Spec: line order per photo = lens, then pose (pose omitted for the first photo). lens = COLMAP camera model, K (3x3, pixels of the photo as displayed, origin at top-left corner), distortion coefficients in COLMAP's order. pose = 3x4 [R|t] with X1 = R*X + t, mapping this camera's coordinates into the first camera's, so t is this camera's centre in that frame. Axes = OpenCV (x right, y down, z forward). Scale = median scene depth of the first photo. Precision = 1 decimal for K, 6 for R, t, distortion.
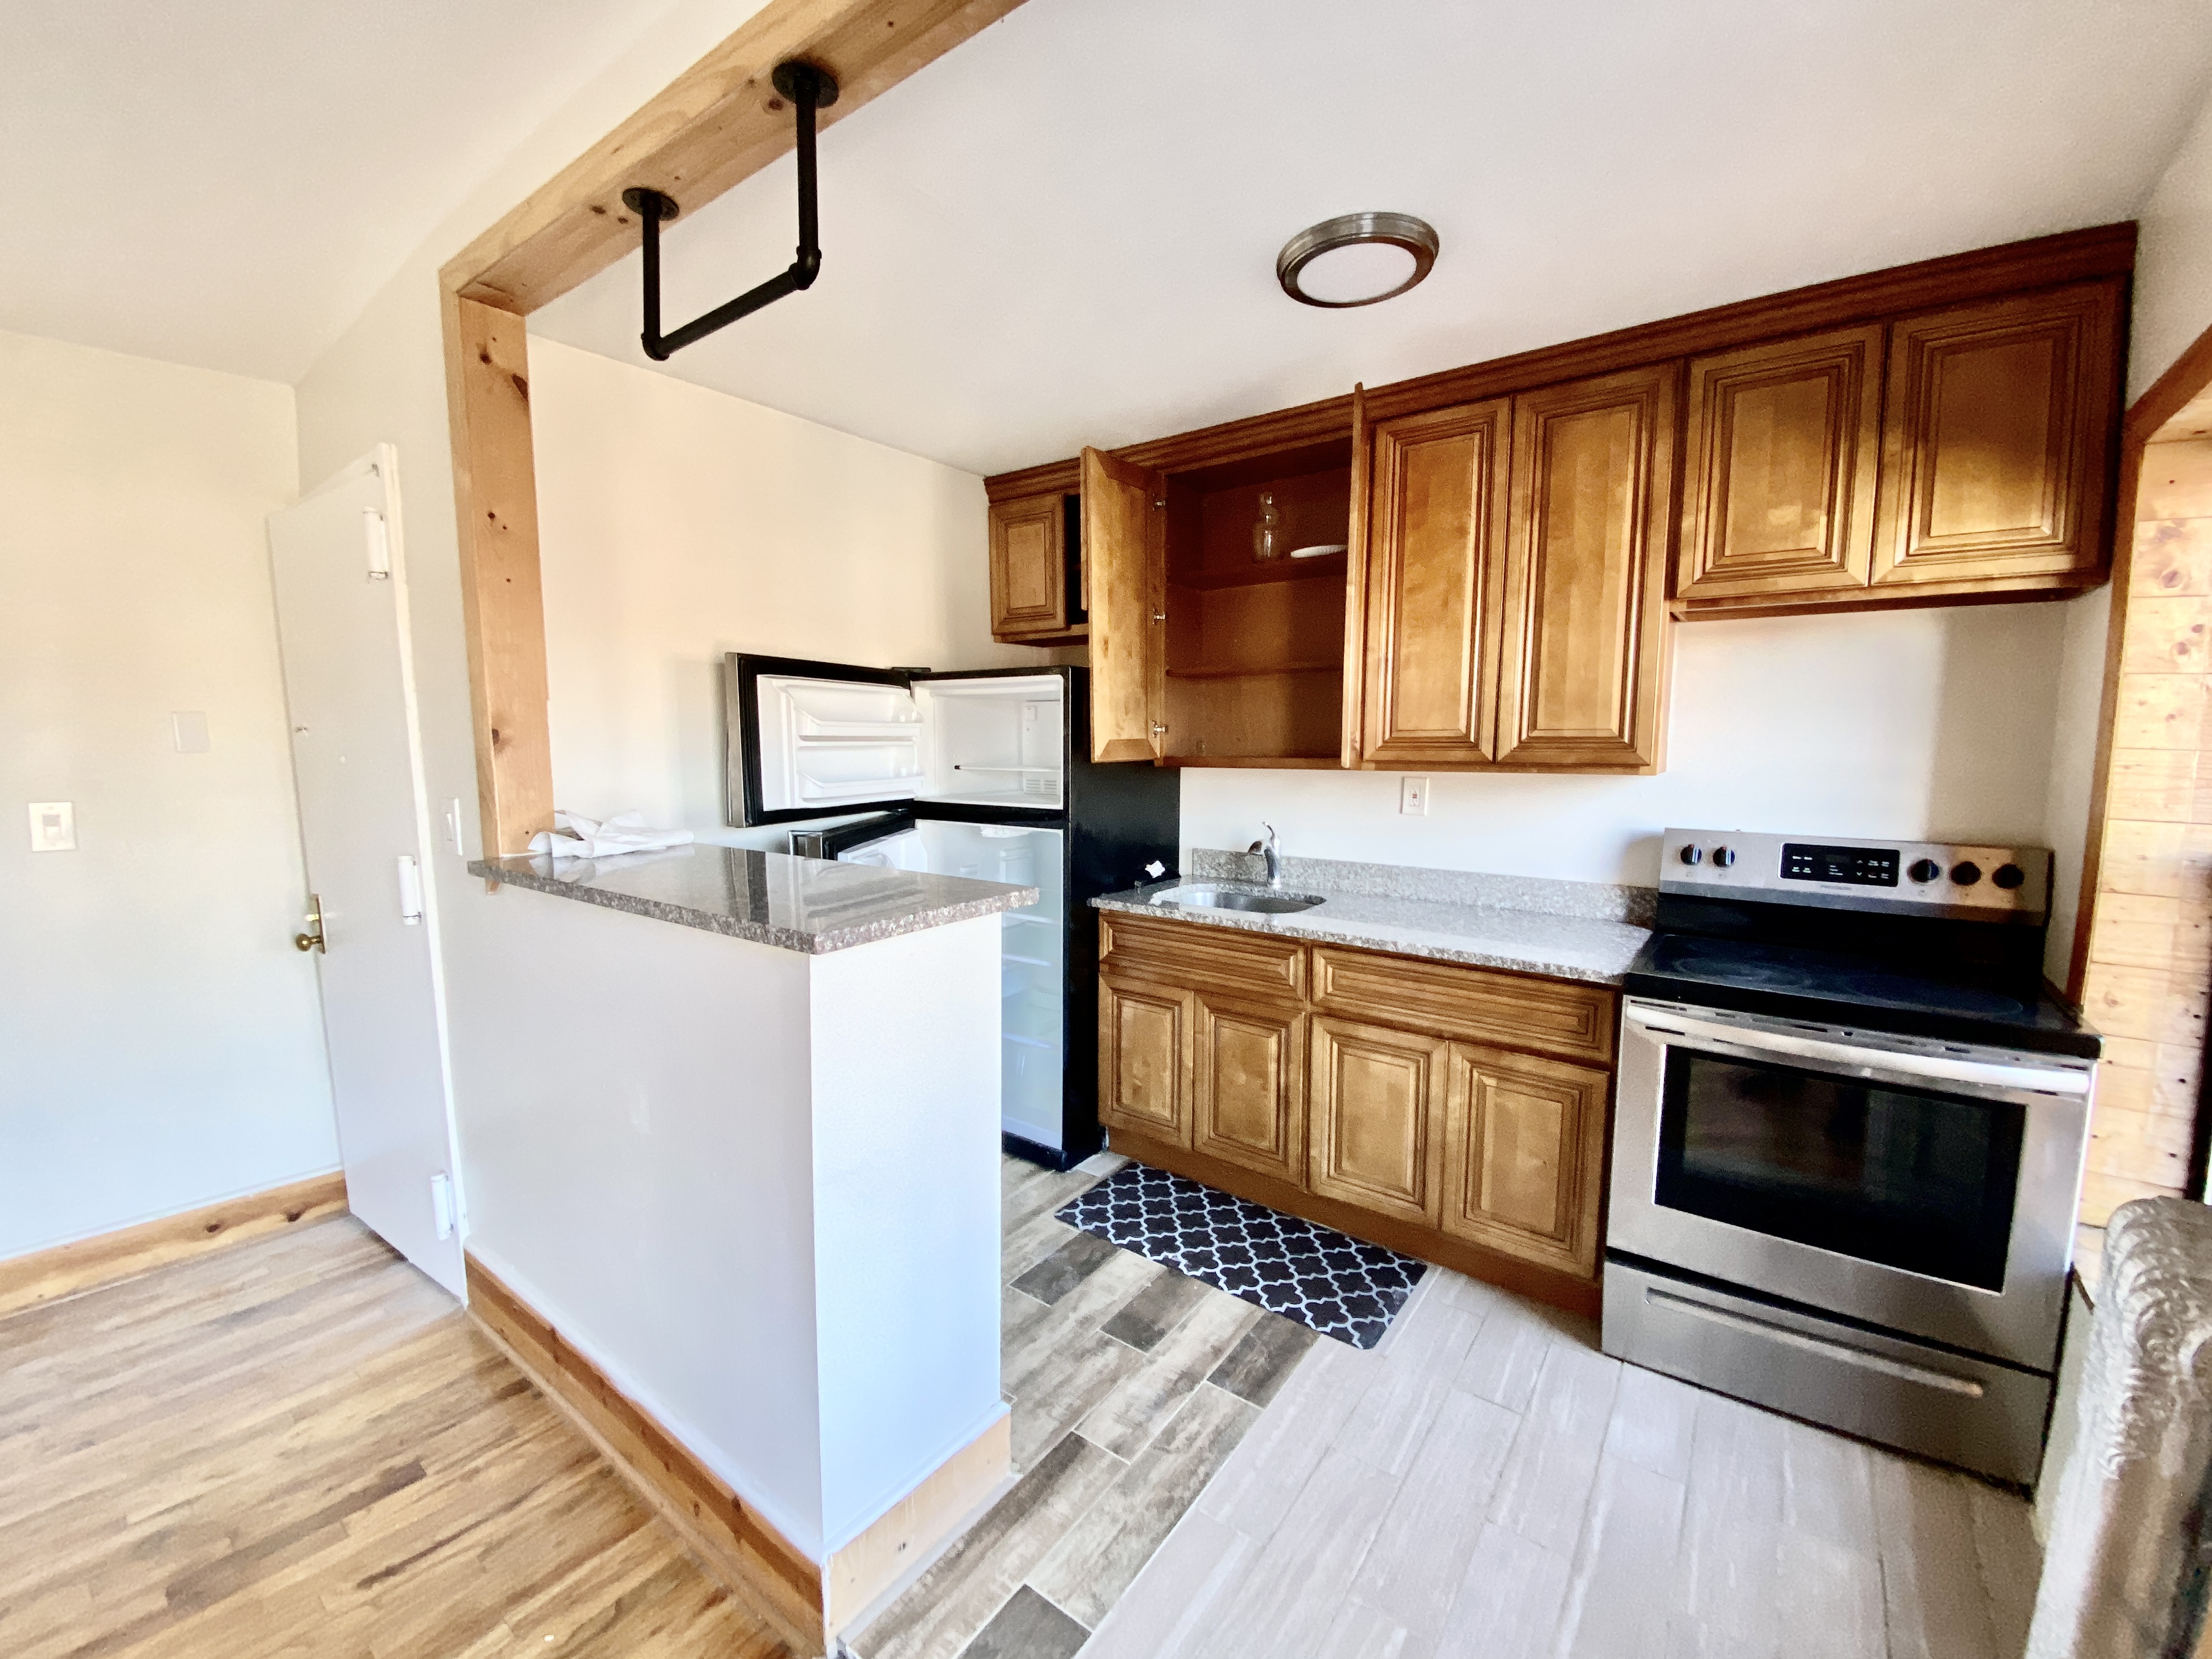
lens RADIAL K [[891.0, 0, 1113.6], [0, 891.0, 834.0], [0, 0, 1]] dist [0.021627, -0.020142]
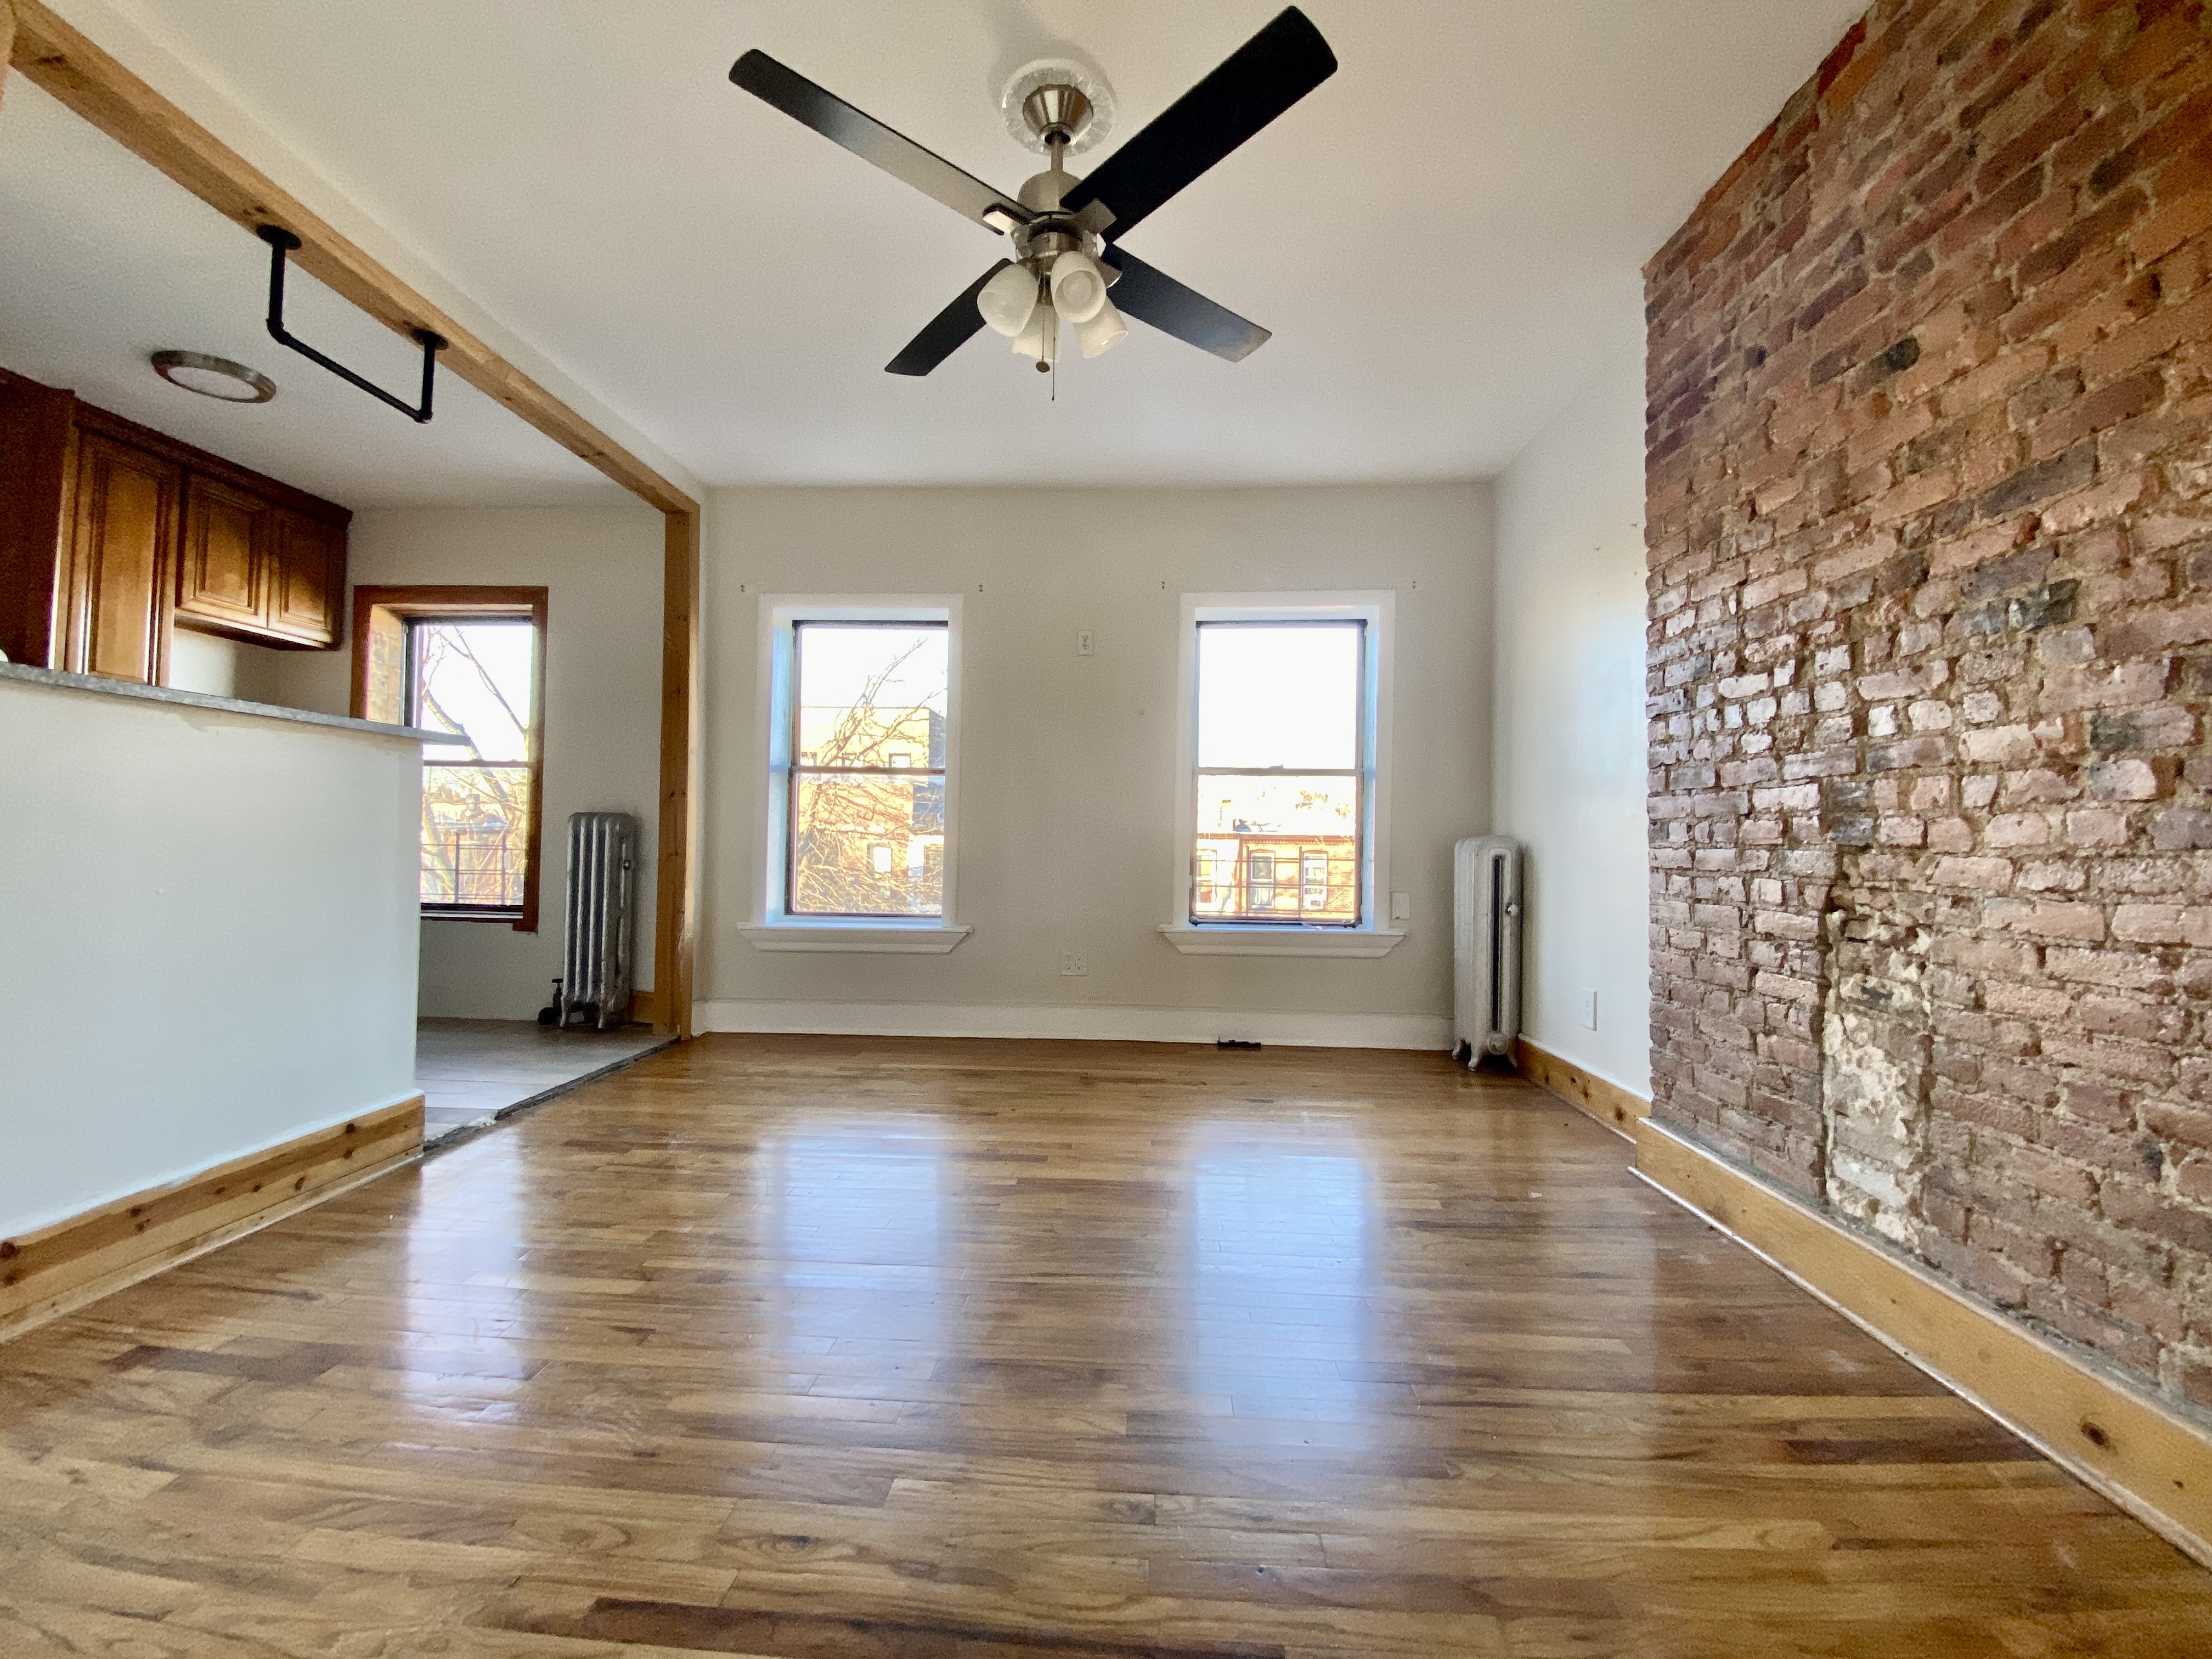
lens RADIAL K [[905.8, 0, 1090.2], [0, 905.8, 813.2], [0, 0, 1]] dist [0.010567, -0.015680]
pose [[-0.542694, 0.015993, 0.839778, -1.569089], [0.078832, 0.996375, 0.031969, 0.185766], [-0.836223, 0.083550, -0.541988, 0.500975]]
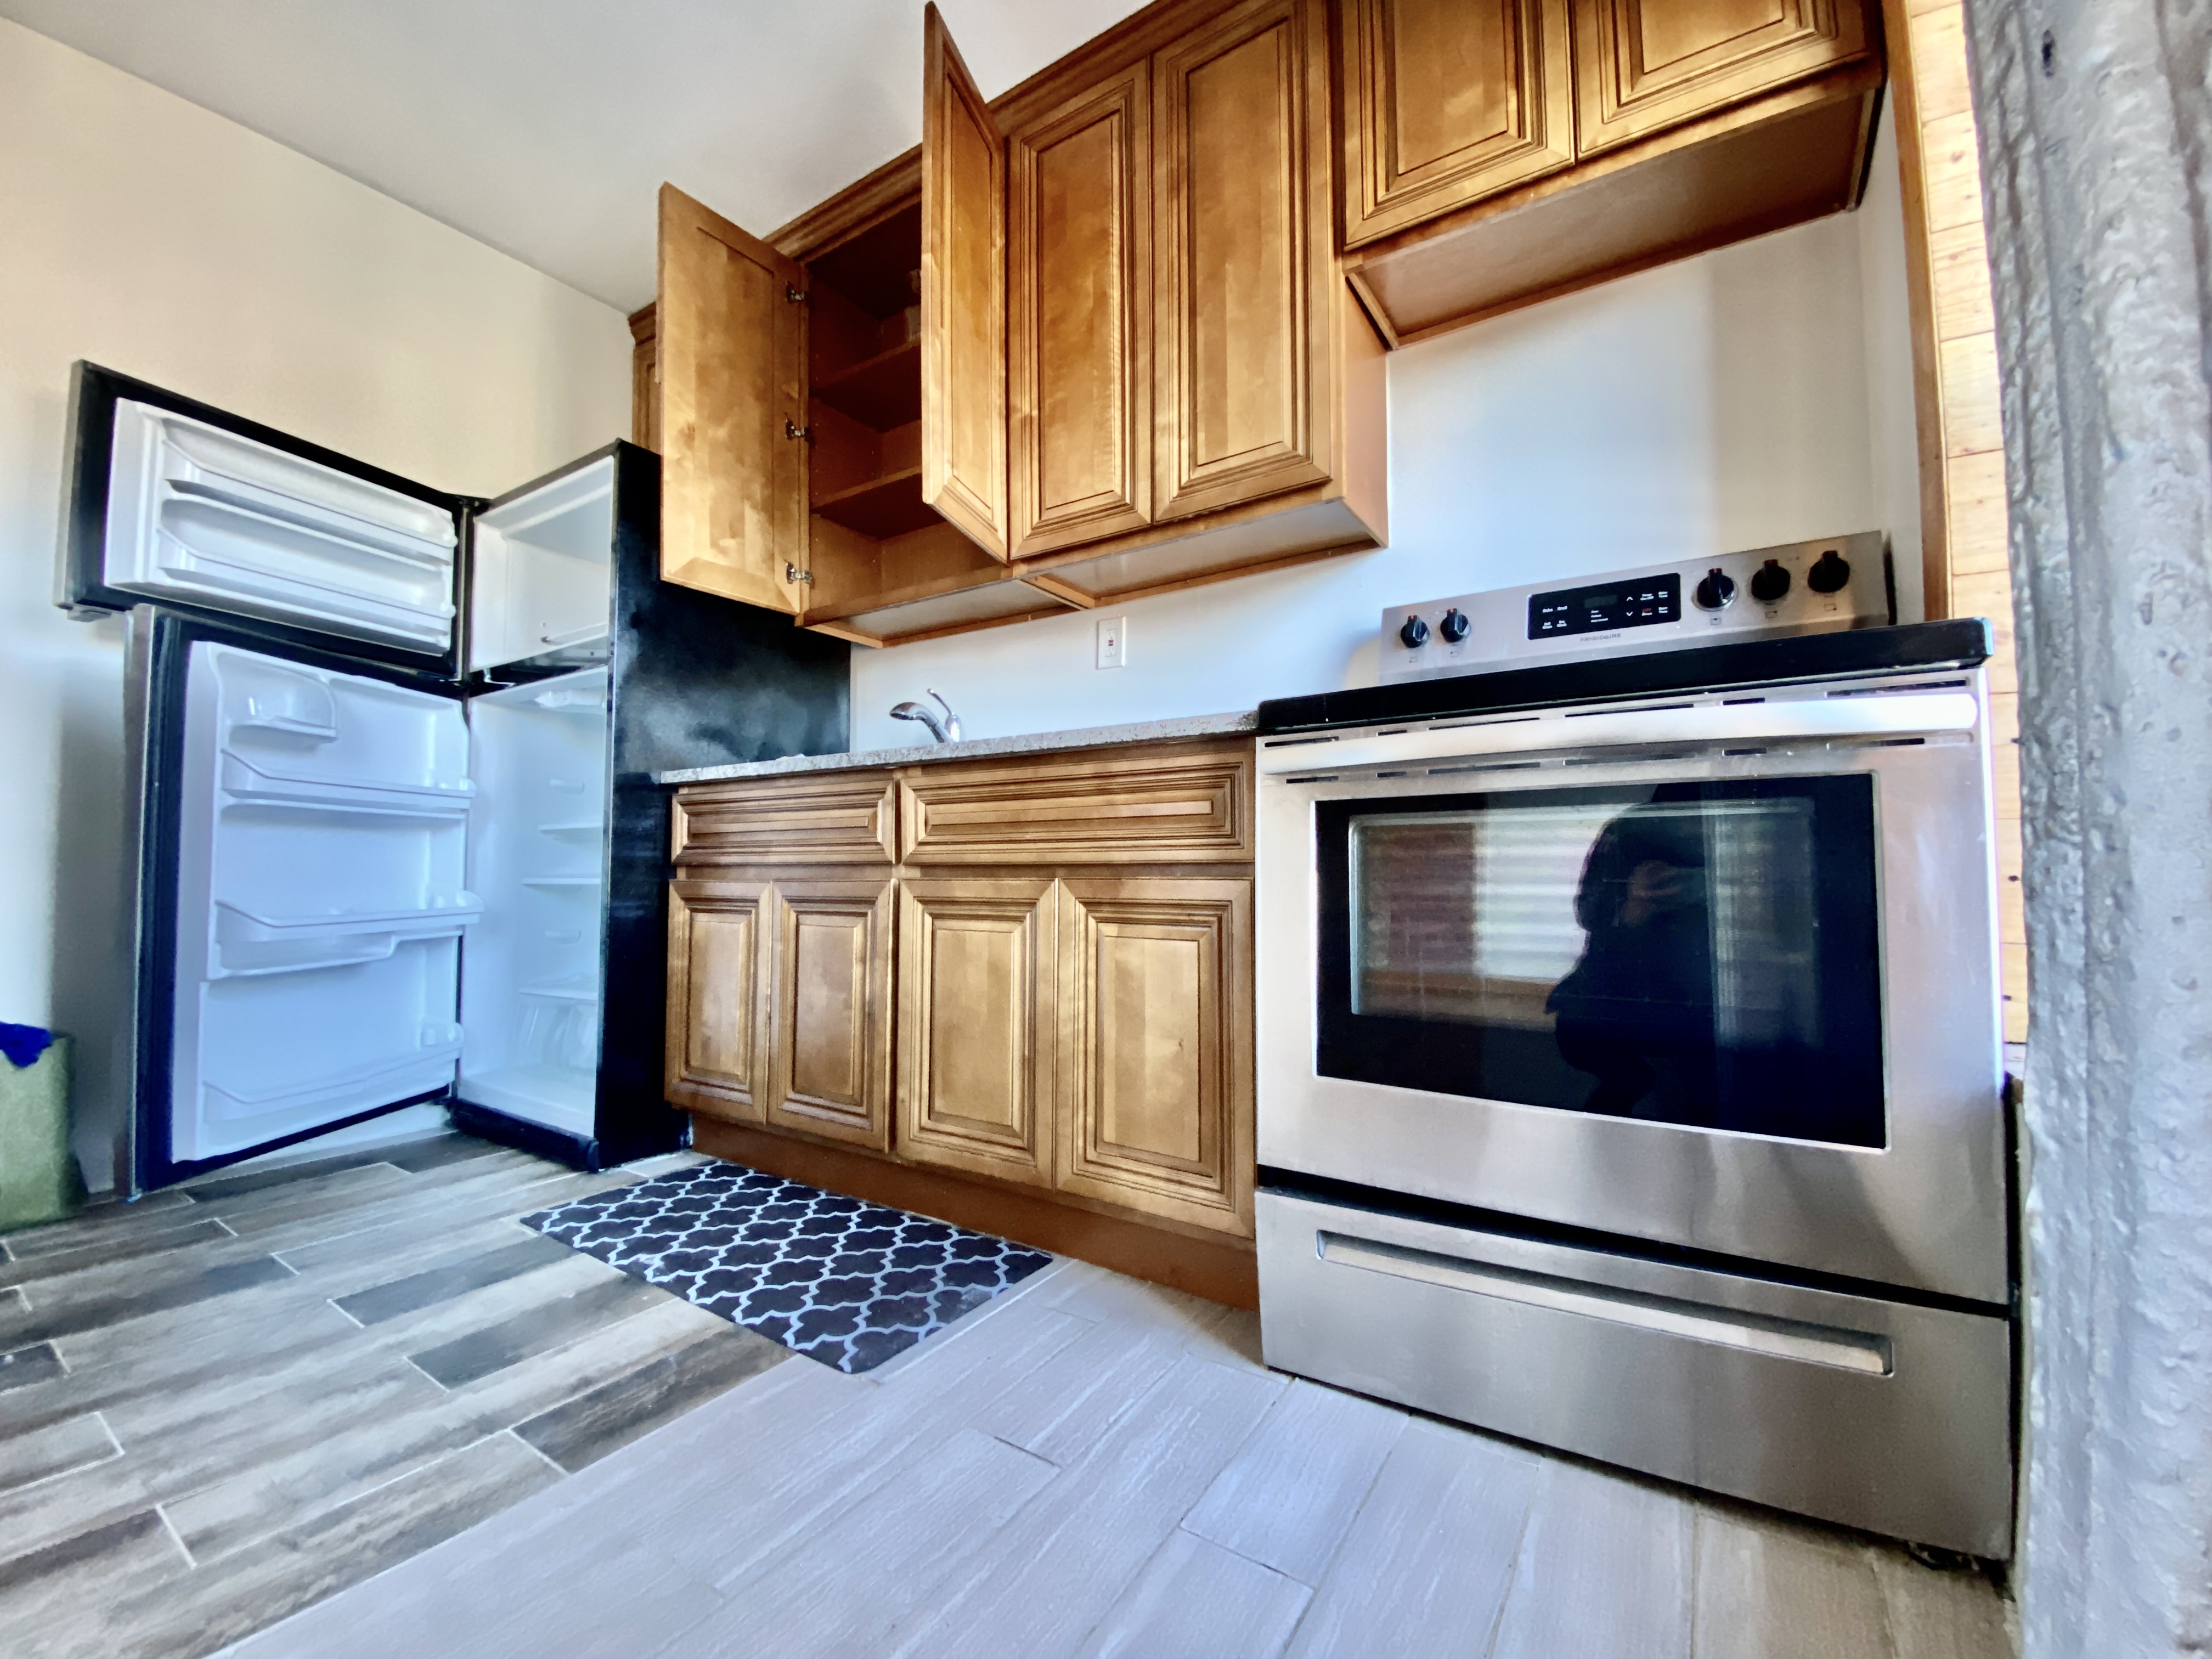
lens RADIAL K [[898.6, 0, 1106.0], [0, 898.6, 829.5], [0, 0, 1]] dist [0.024194, -0.022224]
pose [[0.998525, 0.001214, 0.054281, 0.372485], [0.007199, 0.987964, -0.154519, 0.296929], [-0.053816, 0.154682, 0.986497, 0.342284]]
